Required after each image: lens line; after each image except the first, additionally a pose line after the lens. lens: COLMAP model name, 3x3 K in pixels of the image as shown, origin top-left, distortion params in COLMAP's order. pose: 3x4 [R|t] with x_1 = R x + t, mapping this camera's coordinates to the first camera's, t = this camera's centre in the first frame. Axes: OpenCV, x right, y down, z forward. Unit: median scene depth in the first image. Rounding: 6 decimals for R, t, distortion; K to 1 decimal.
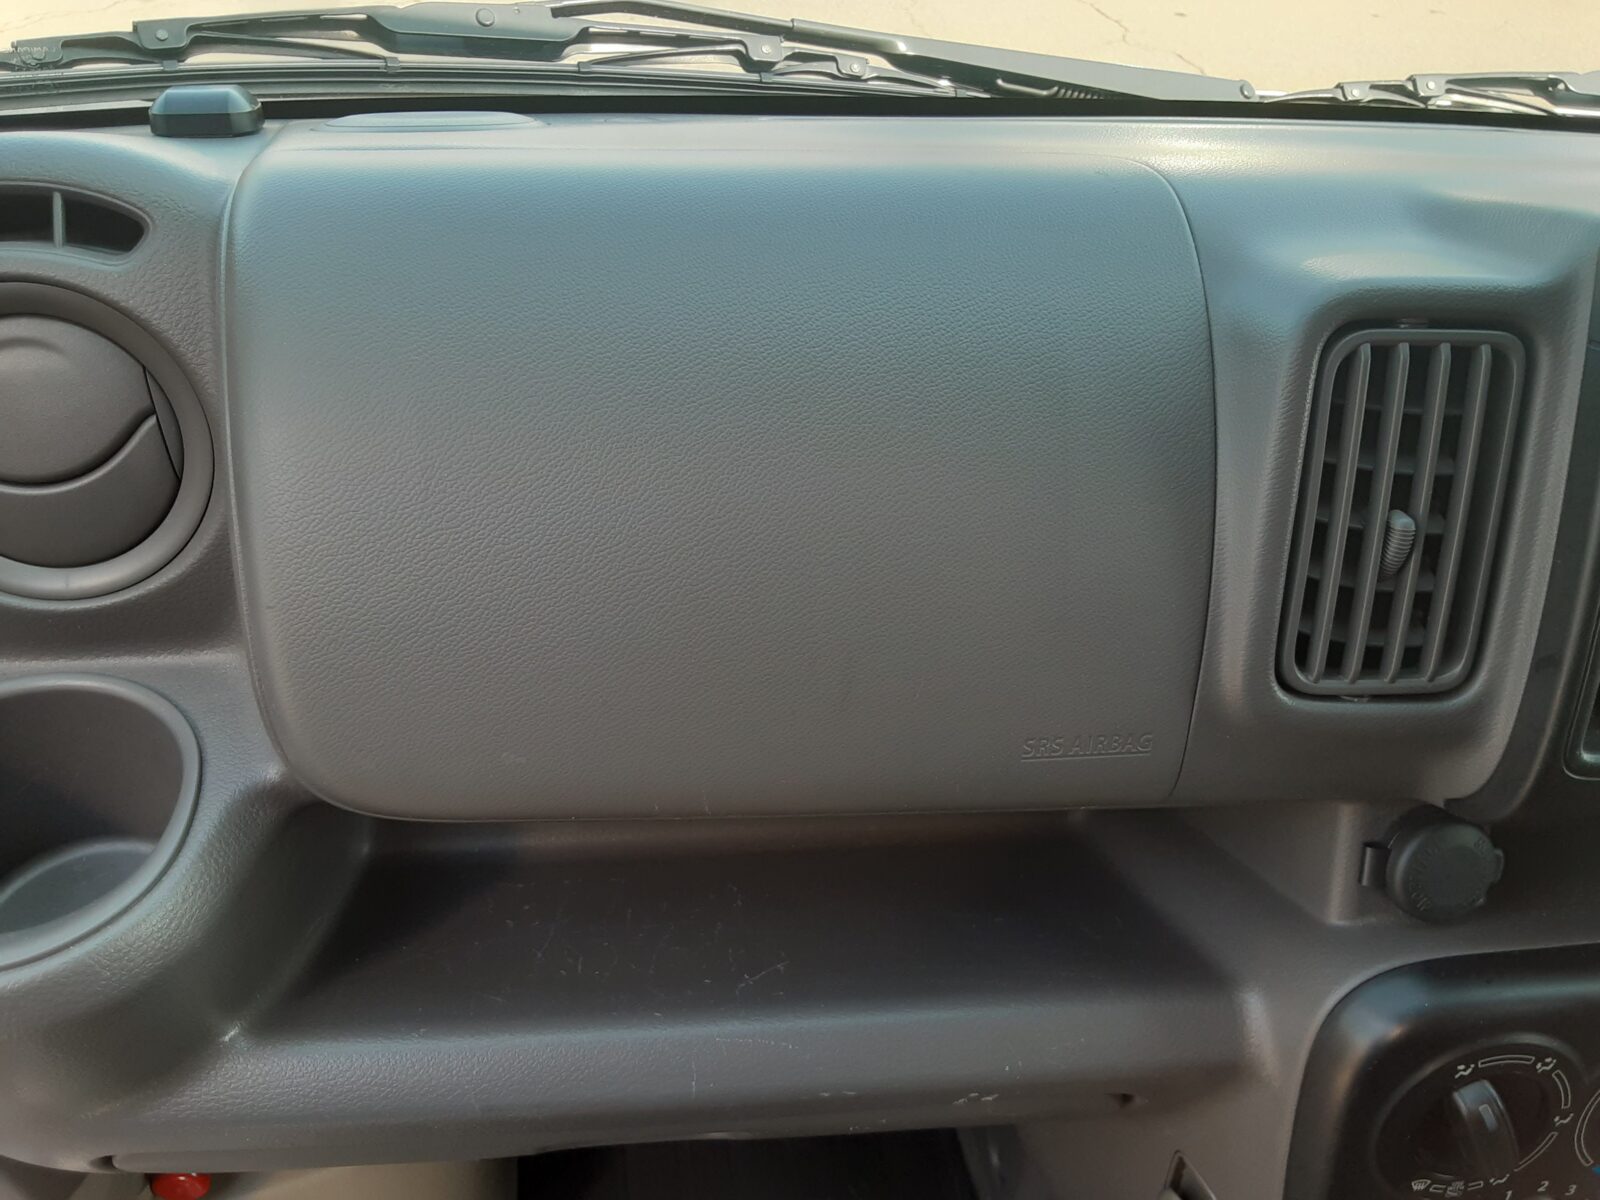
lens RADIAL K [[1299.8, 0, 805.0], [0, 1299.8, 611.6], [0, 0, 1]] dist [0.086404, -0.121991]
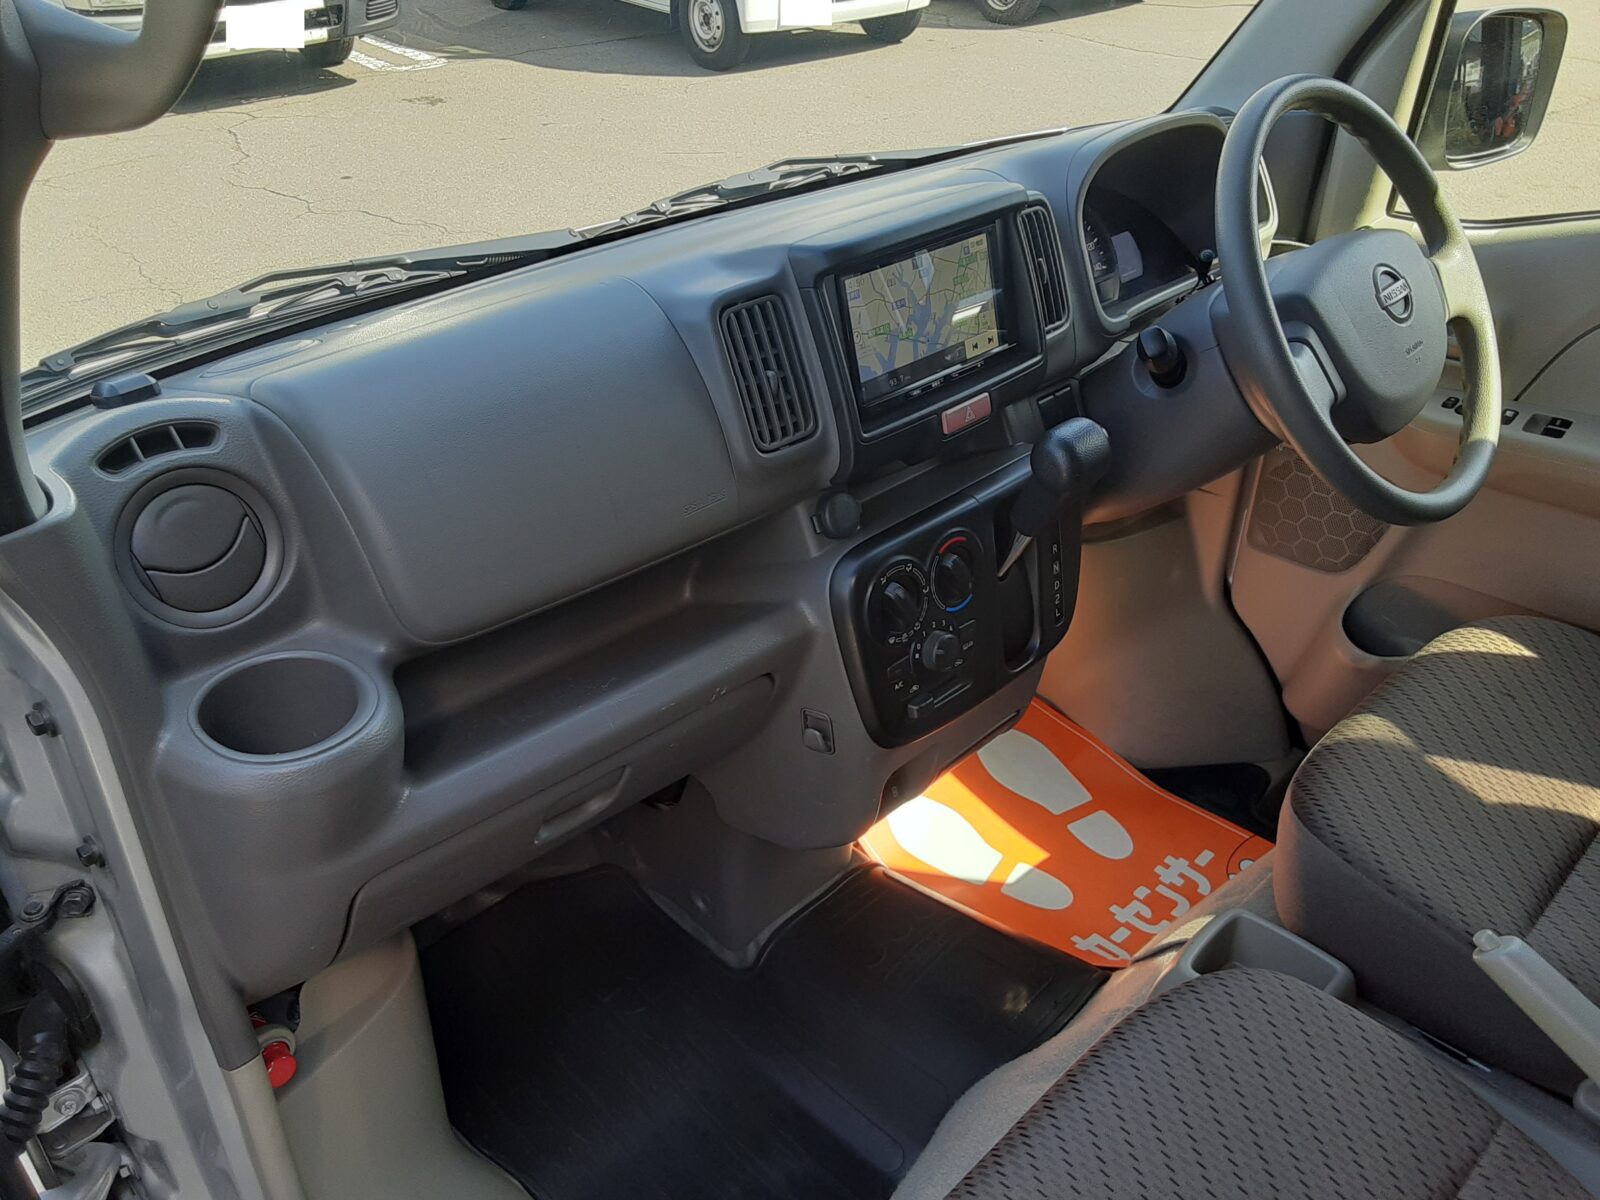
lens RADIAL K [[1299.8, 0, 797.1], [0, 1299.8, 593.3], [0, 0, 1]] dist [0.086404, -0.121991]
pose [[0.801719, -0.381693, 0.459952, -0.739831], [0.427569, 0.903970, 0.004890, 0.290066], [-0.417650, 0.192741, 0.887930, -1.055204]]
